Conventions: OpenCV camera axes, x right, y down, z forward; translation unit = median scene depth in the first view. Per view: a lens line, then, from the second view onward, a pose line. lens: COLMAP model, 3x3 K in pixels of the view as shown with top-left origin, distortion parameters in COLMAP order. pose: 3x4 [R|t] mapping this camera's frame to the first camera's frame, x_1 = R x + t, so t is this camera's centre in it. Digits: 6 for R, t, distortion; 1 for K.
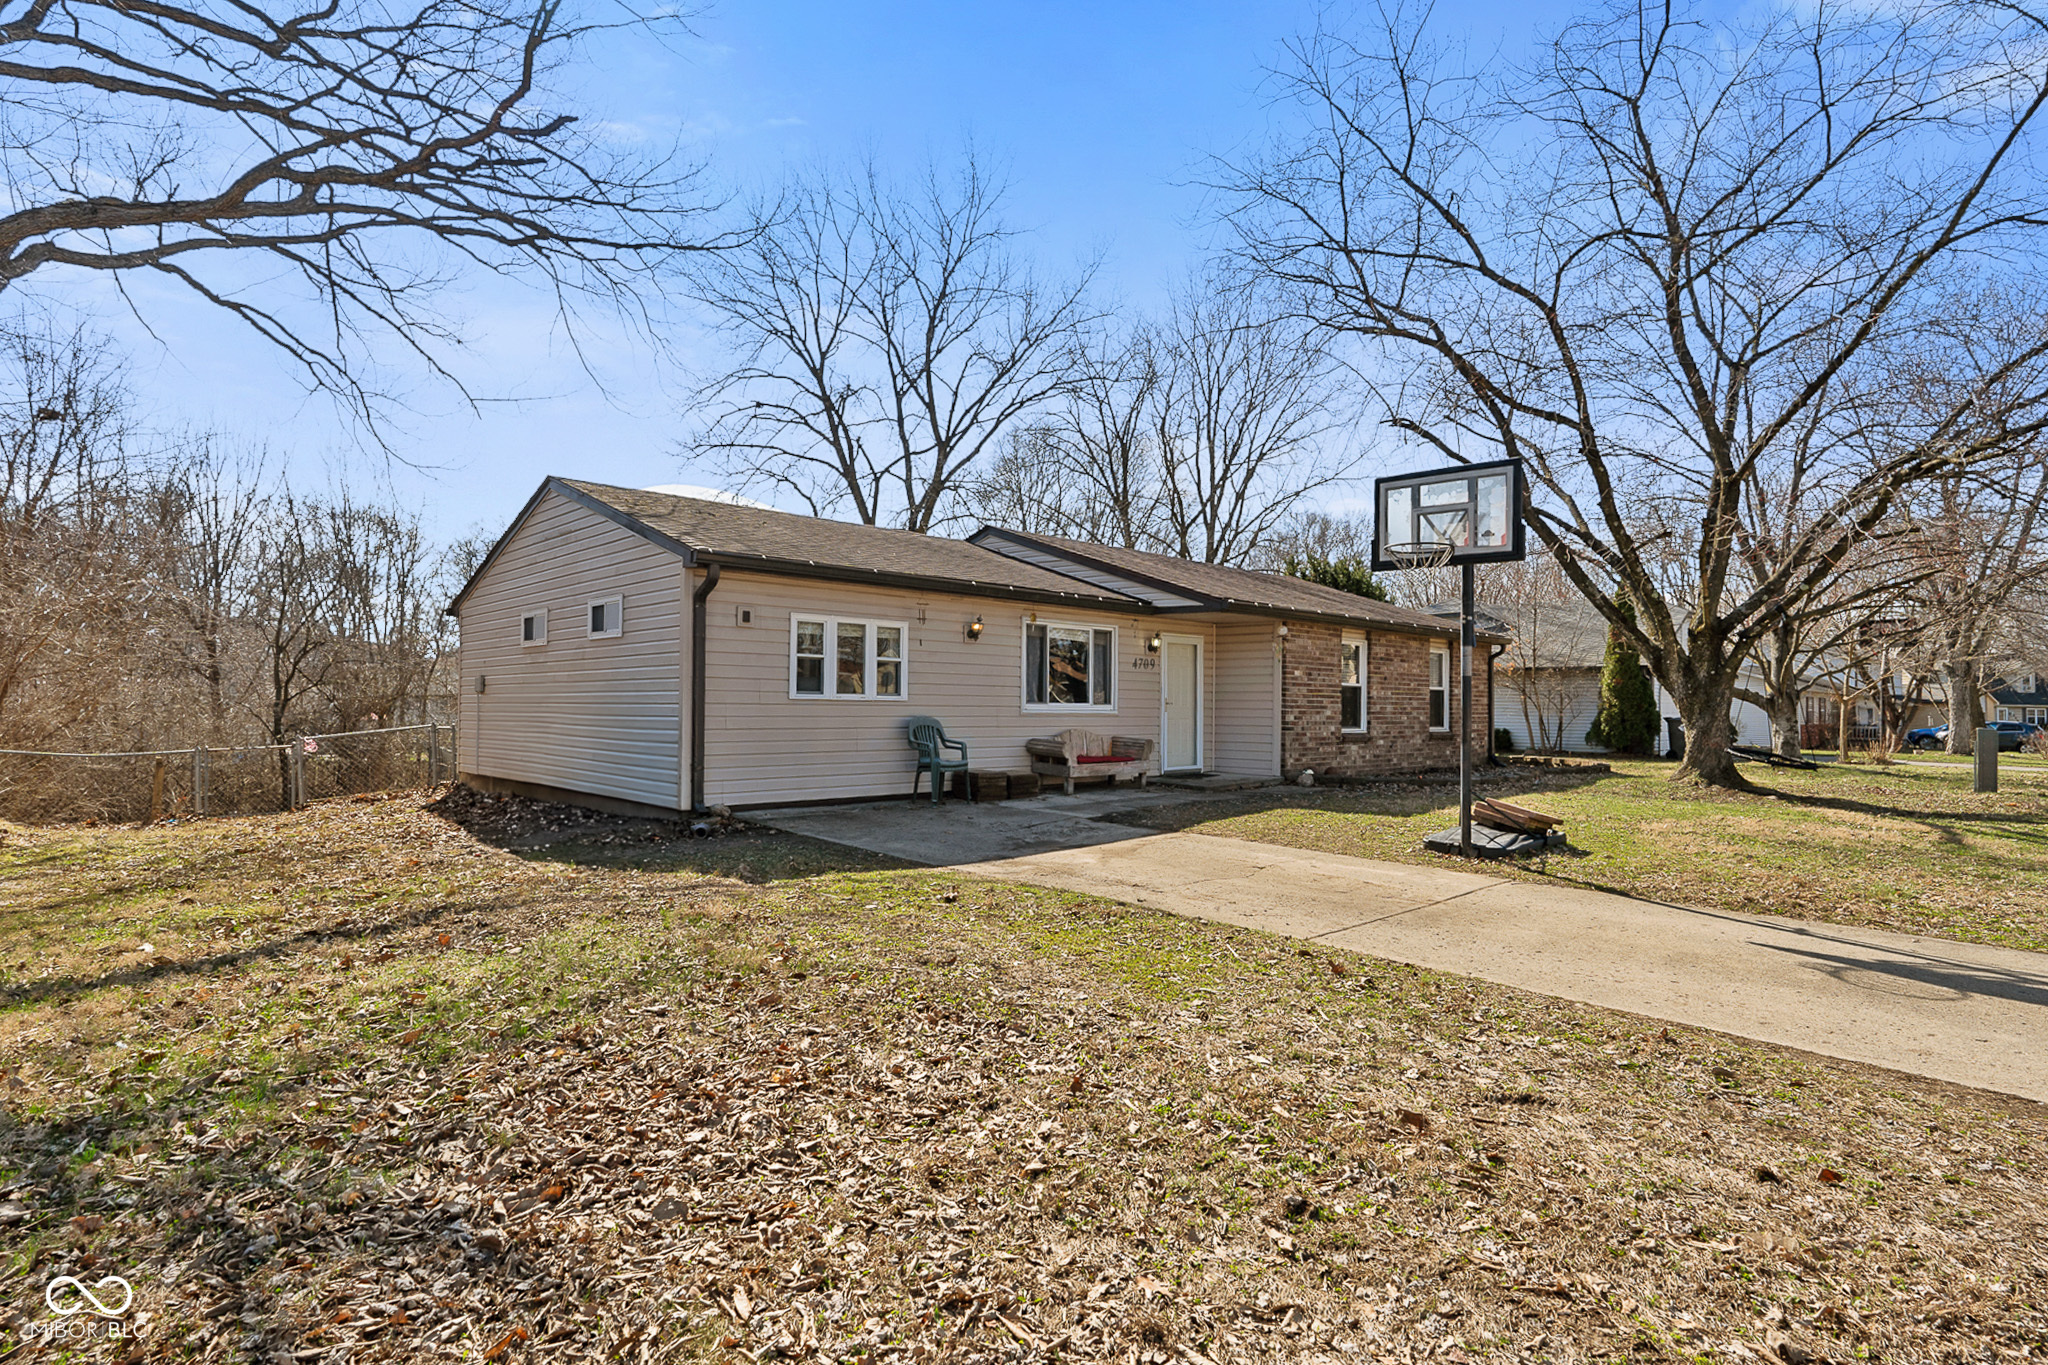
lens RADIAL K [[1004.9, 0, 1027.0], [0, 1004.9, 686.3], [0, 0, 1]] dist [-0.000443, -0.000019]
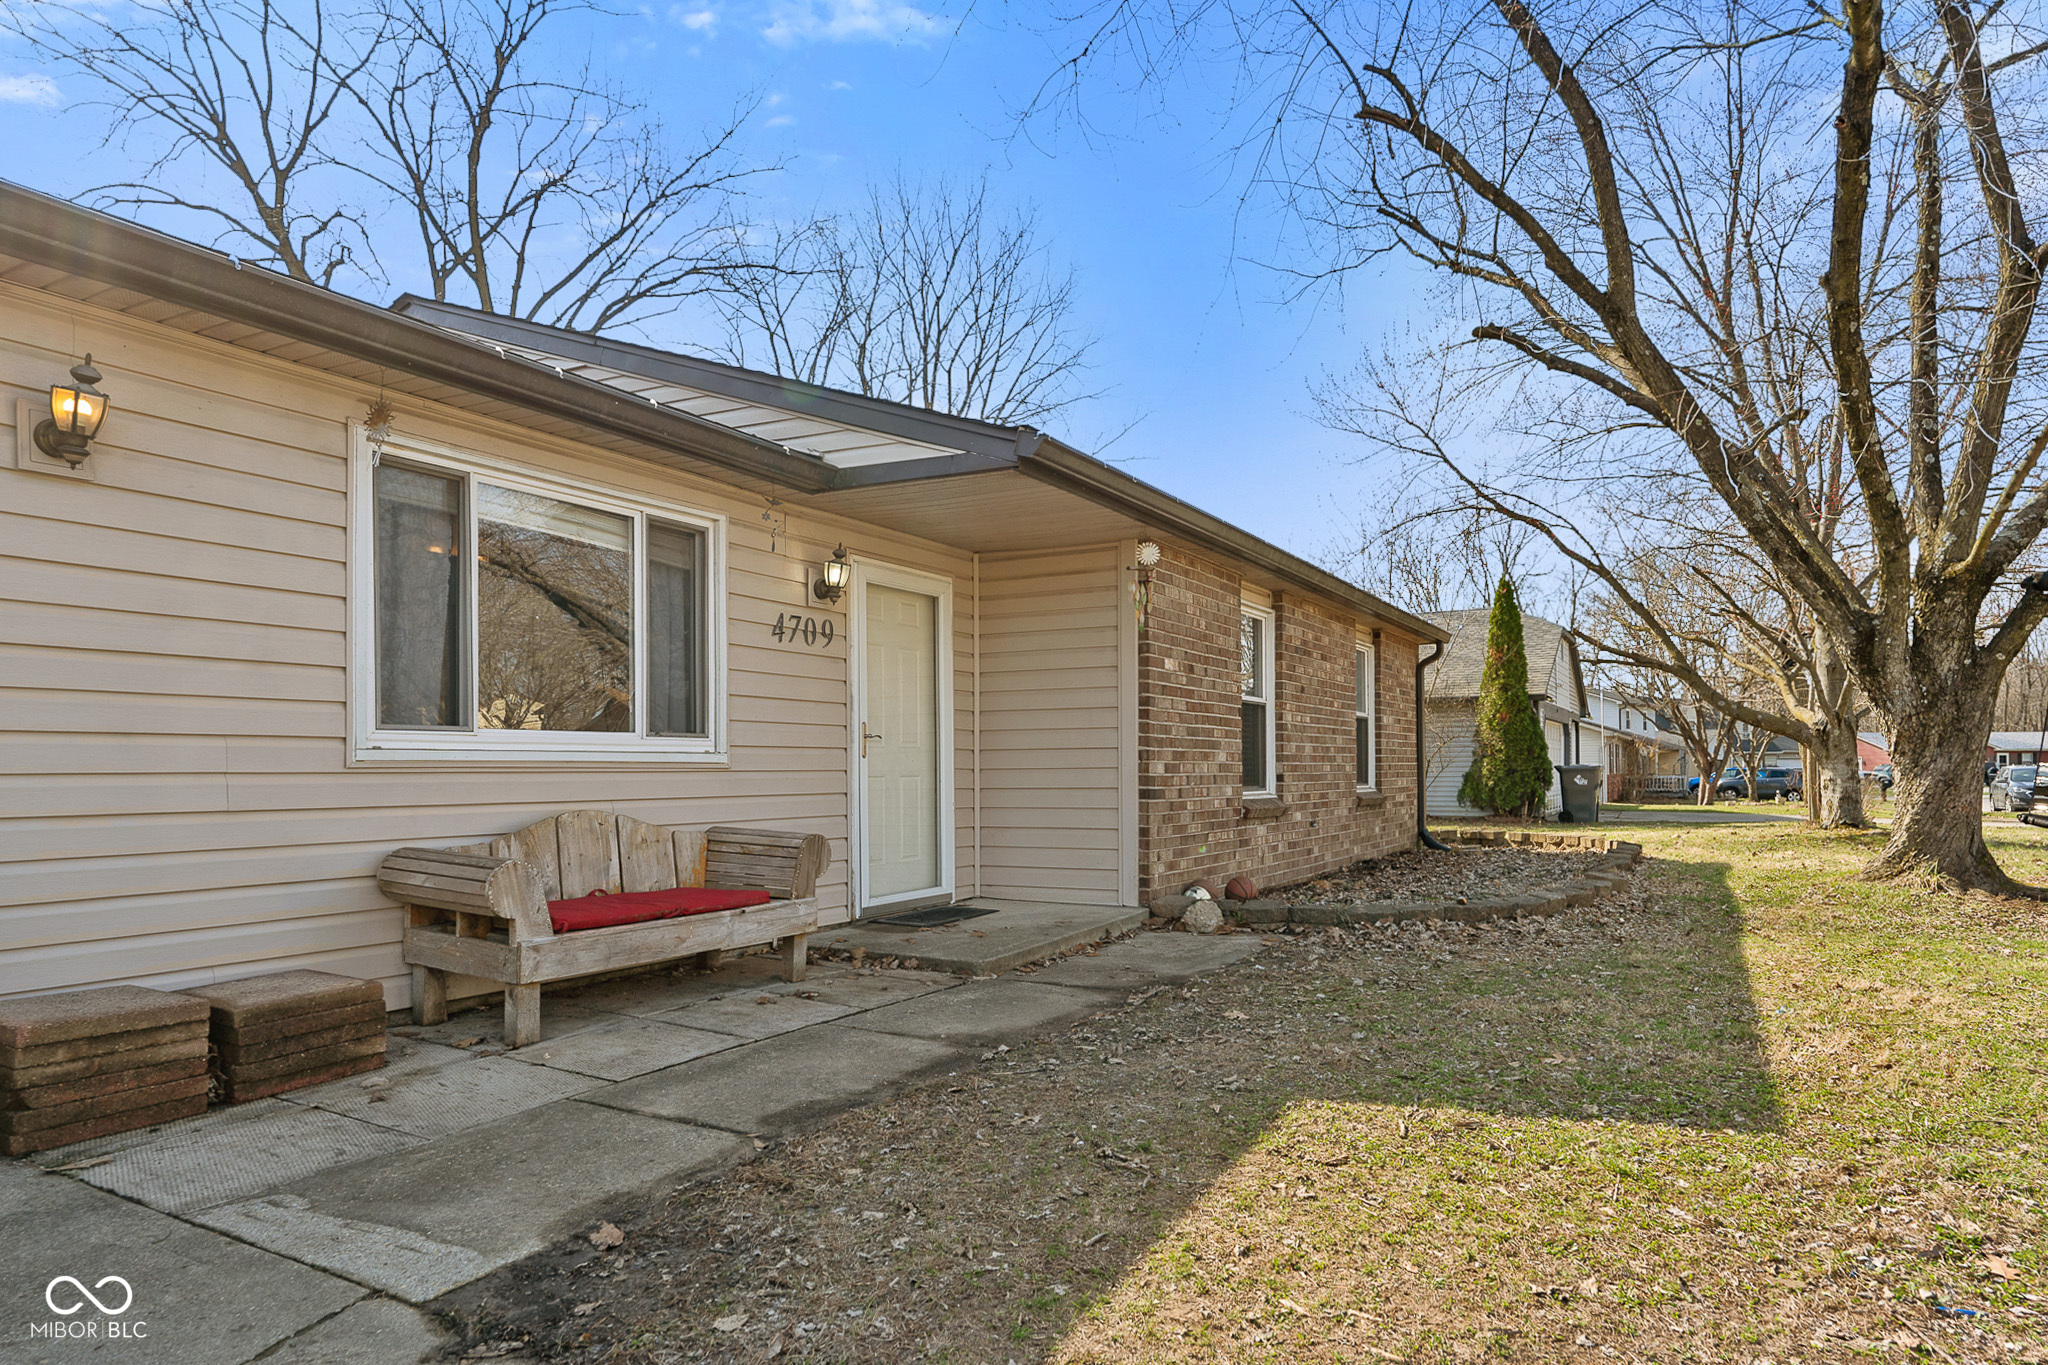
lens RADIAL K [[1165.6, 0, 1062.1], [0, 1165.6, 753.8], [0, 0, 1]] dist [-0.004432, -0.001427]
pose [[0.955678, -0.012537, 0.294148, 0.075936], [0.010467, 0.999908, 0.008611, 0.020064], [-0.294229, -0.005151, 0.955721, 0.524841]]
